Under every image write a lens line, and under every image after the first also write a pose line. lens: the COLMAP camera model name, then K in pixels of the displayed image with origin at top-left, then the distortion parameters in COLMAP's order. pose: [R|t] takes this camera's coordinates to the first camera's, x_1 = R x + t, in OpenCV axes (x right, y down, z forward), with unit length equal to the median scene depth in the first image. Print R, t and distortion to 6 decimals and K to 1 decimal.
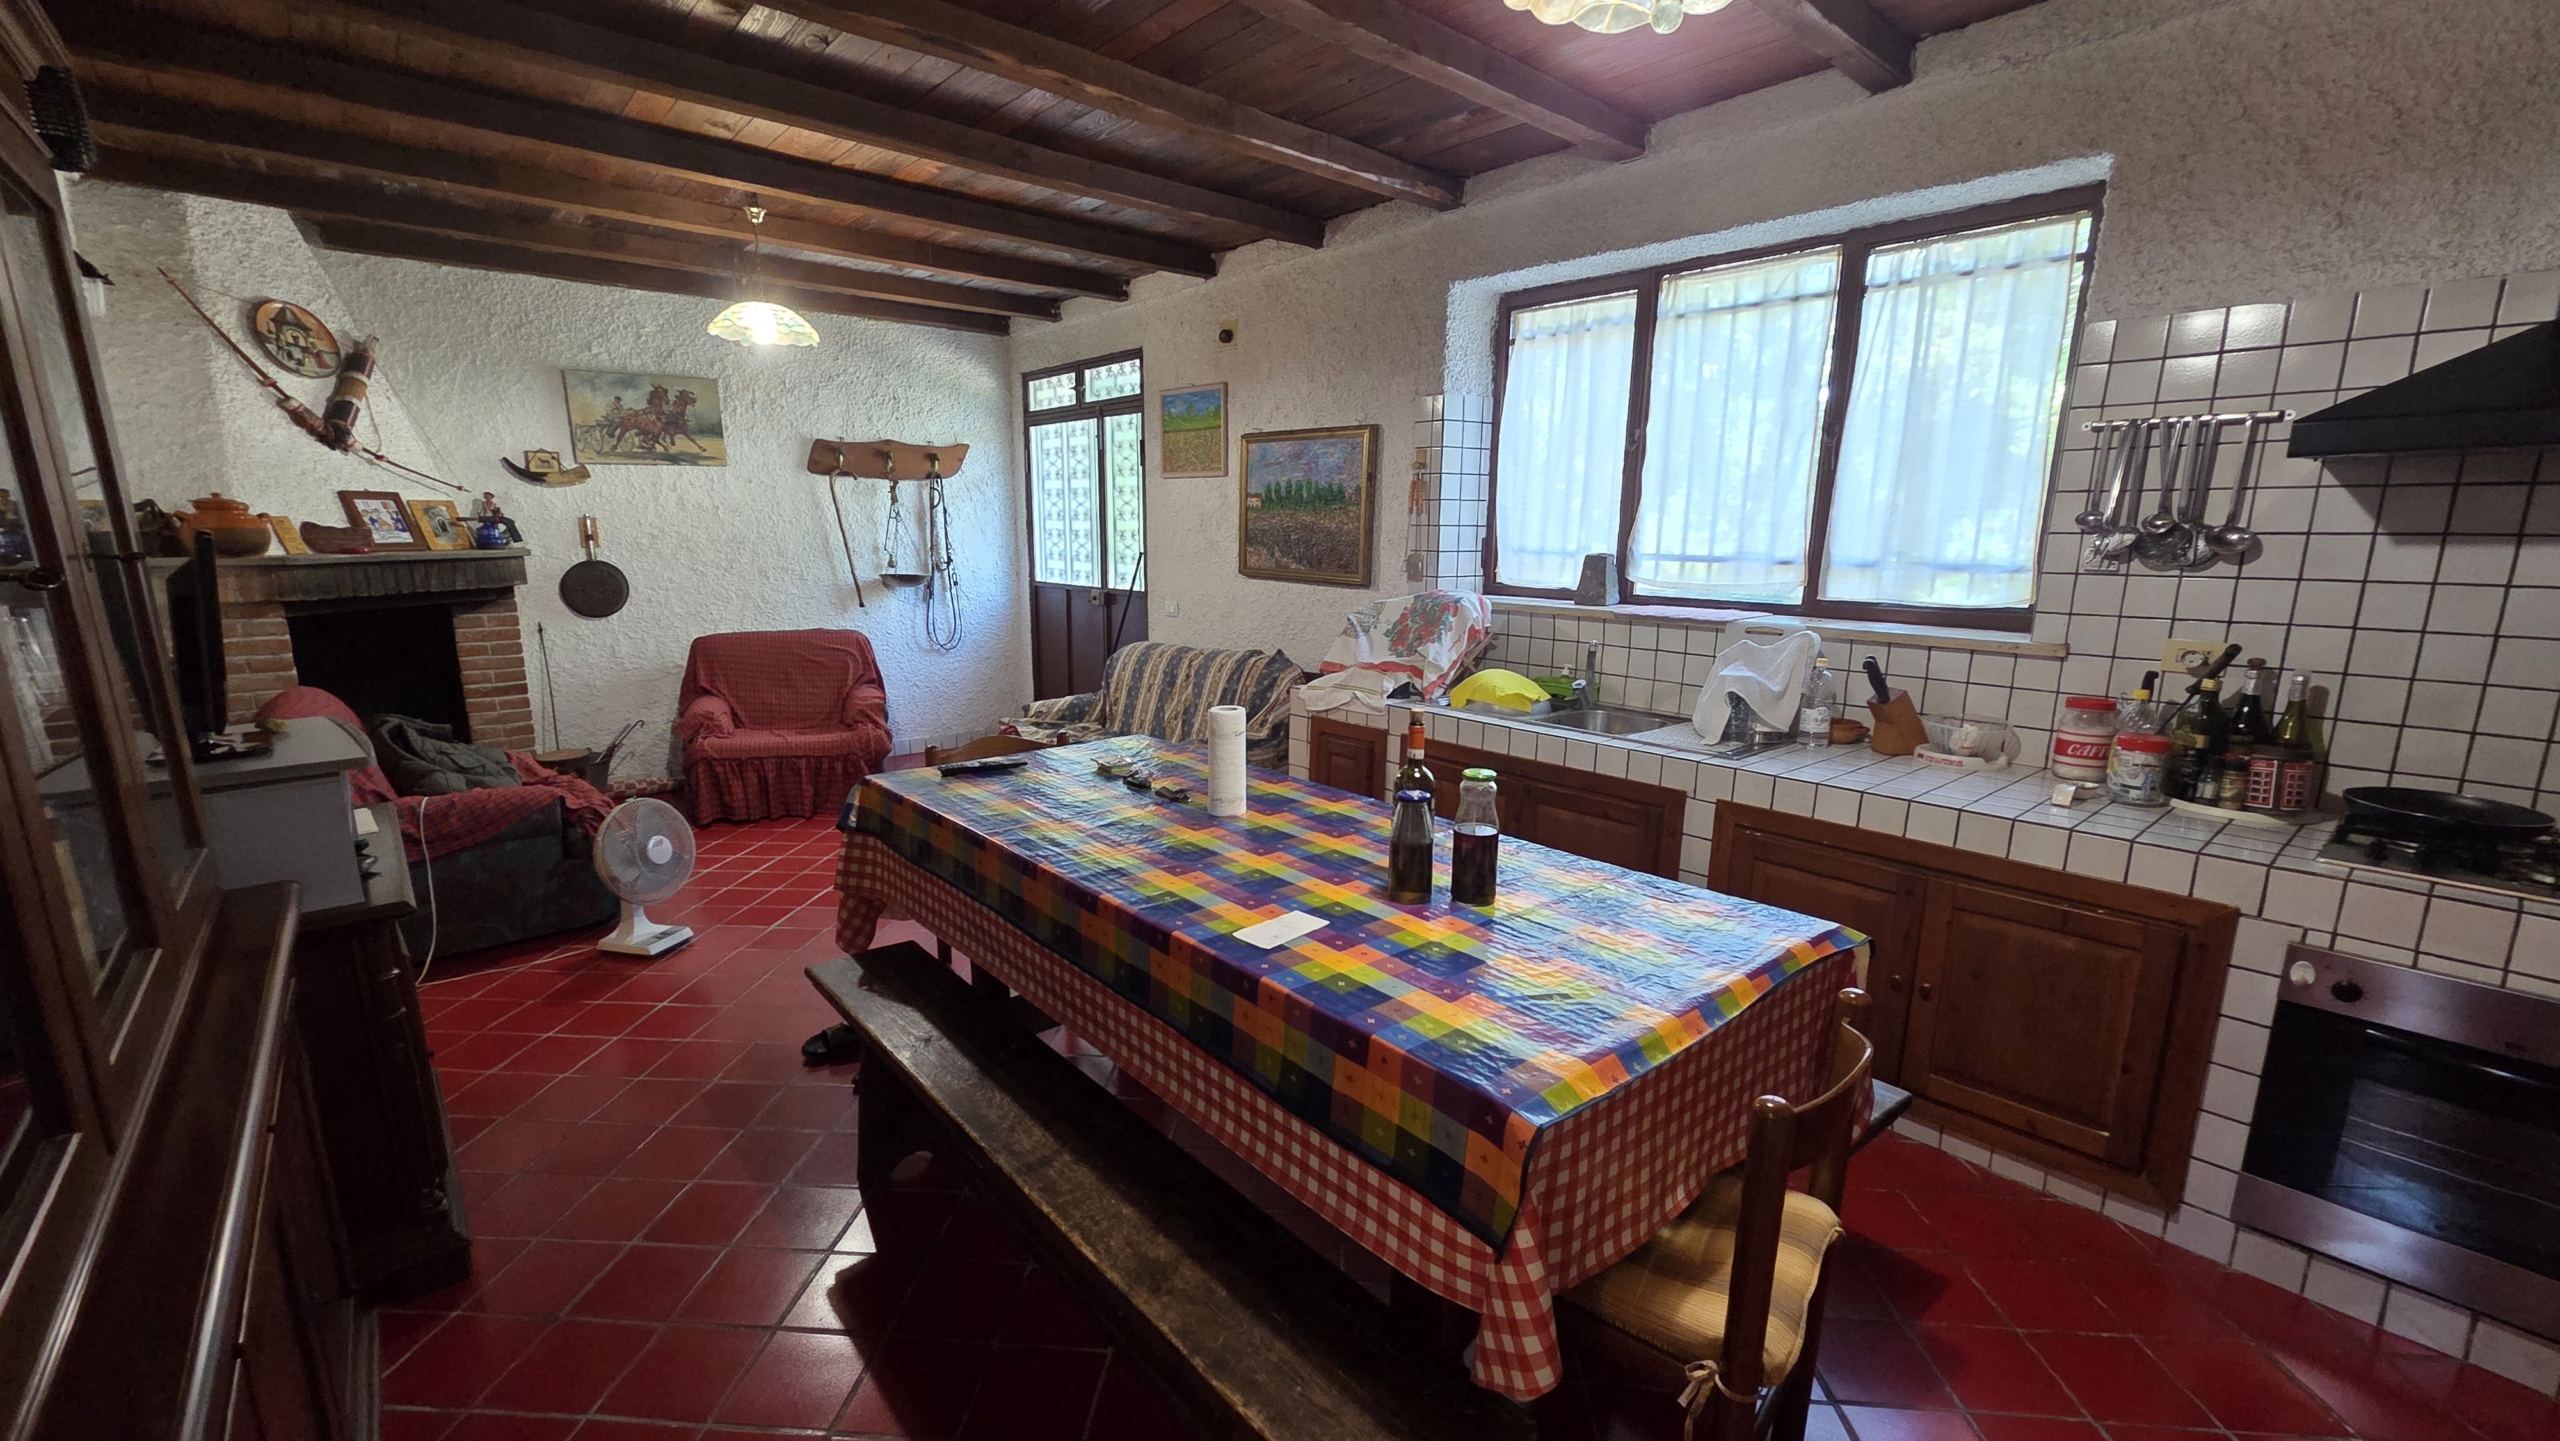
lens RADIAL K [[1039.0, 0, 1280.7], [0, 1039.0, 737.3], [0, 0, 1]] dist [0.000843, -0.000306]
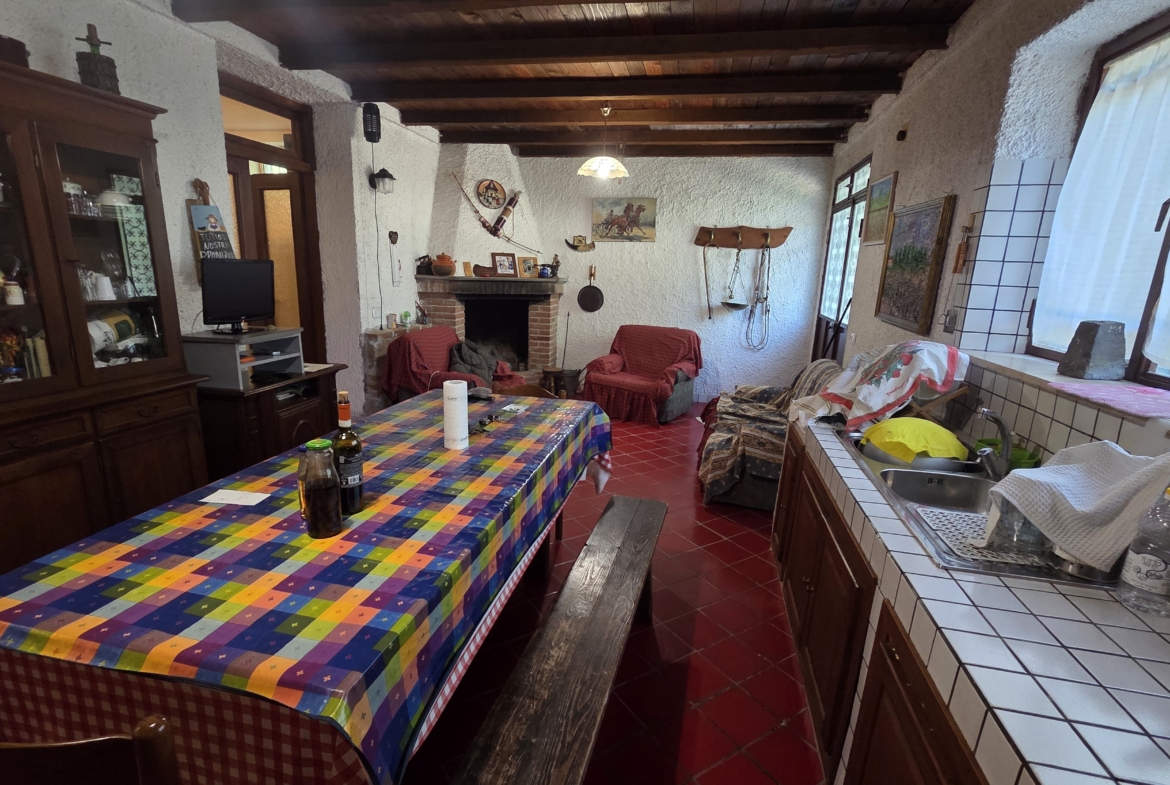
lens RADIAL K [[570.6, 0, 583.5], [0, 570.6, 403.0], [0, 0, 1]] dist [0.002794, -0.000003]
pose [[0.600595, 0.203703, -0.773169, 0.324895], [-0.193981, 0.975234, 0.106257, -0.055550], [0.775666, 0.086163, 0.625235, 0.263545]]
